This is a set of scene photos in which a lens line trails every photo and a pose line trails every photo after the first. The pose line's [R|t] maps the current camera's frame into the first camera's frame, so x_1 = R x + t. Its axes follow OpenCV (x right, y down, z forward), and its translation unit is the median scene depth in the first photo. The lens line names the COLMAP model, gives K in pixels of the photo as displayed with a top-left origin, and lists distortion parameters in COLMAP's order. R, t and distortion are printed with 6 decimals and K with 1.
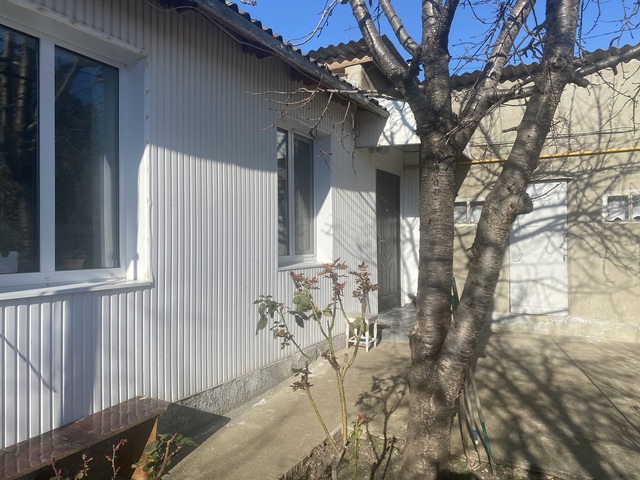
lens RADIAL K [[484.4, 0, 315.3], [0, 484.4, 237.3], [0, 0, 1]] dist [0.038560, -0.043379]
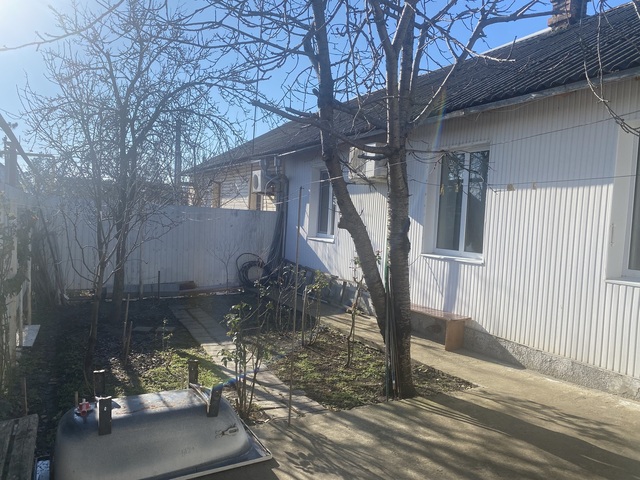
lens RADIAL K [[484.4, 0, 321.0], [0, 484.4, 240.7], [0, 0, 1]] dist [0.038560, -0.043379]
pose [[-0.547704, 0.025481, -0.836284, 1.806196], [-0.035024, 0.997962, 0.053345, -0.081787], [0.835938, 0.058508, -0.545696, 1.725346]]
